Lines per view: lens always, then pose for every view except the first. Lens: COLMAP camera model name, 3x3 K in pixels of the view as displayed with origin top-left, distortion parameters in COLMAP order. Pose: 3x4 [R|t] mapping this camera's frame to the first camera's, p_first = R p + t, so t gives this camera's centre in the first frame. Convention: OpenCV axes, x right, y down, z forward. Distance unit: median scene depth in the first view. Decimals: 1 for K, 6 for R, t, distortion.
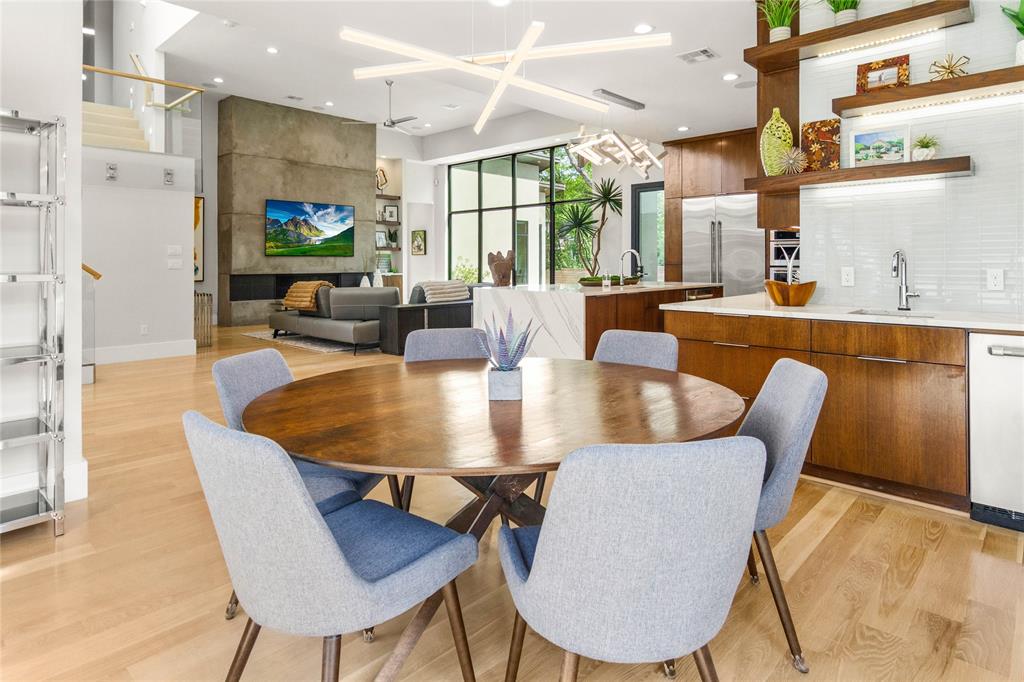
lens RADIAL K [[559.6, 0, 505.1], [0, 559.6, 259.7], [0, 0, 1]] dist [-0.005595, 0.000188]
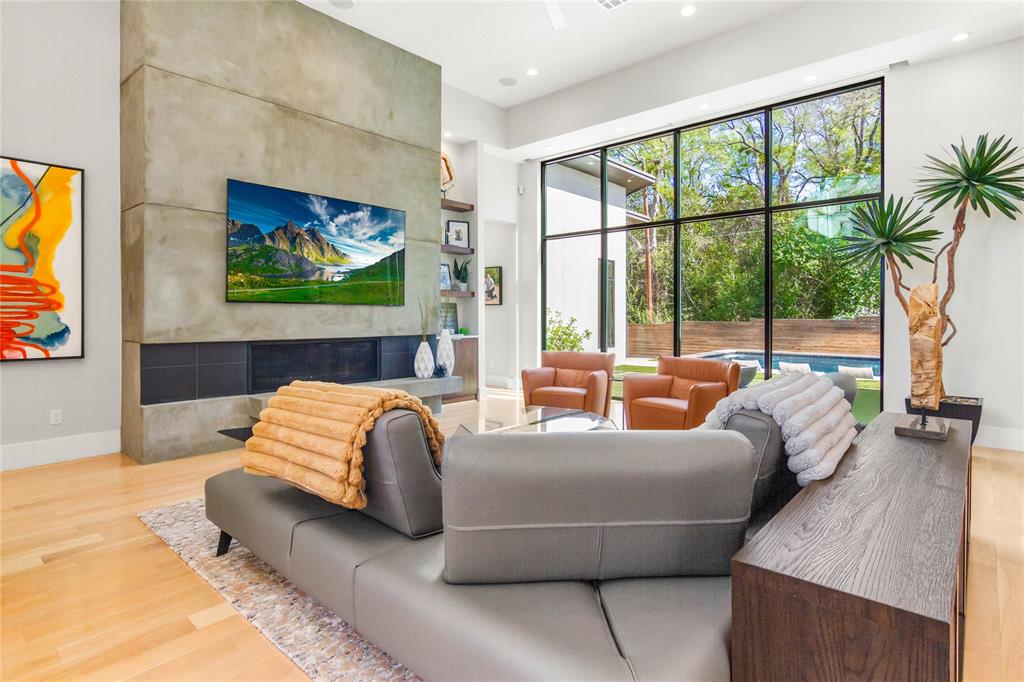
lens RADIAL K [[532.2, 0, 510.9], [0, 532.2, 317.5], [0, 0, 1]] dist [0.002572, 0.000656]
pose [[0.999698, 0.003743, 0.024293, -0.192962], [-0.003900, 0.999972, 0.006418, 0.001850], [-0.024269, -0.006510, 0.999684, 0.523668]]
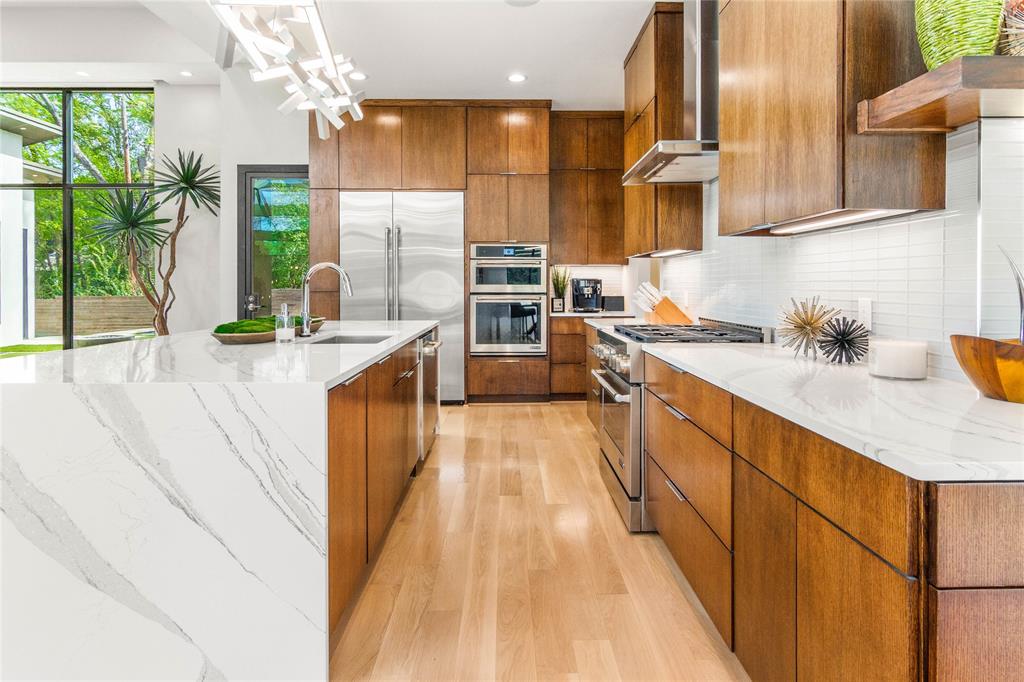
lens RADIAL K [[559.6, 0, 511.0], [0, 559.6, 290.5], [0, 0, 1]] dist [-0.005595, 0.000188]
pose [[0.700423, 0.003200, 0.713720, -0.005911], [-0.003899, 0.999992, -0.000657, 0.005224], [-0.713717, -0.002323, 0.700430, 0.294699]]
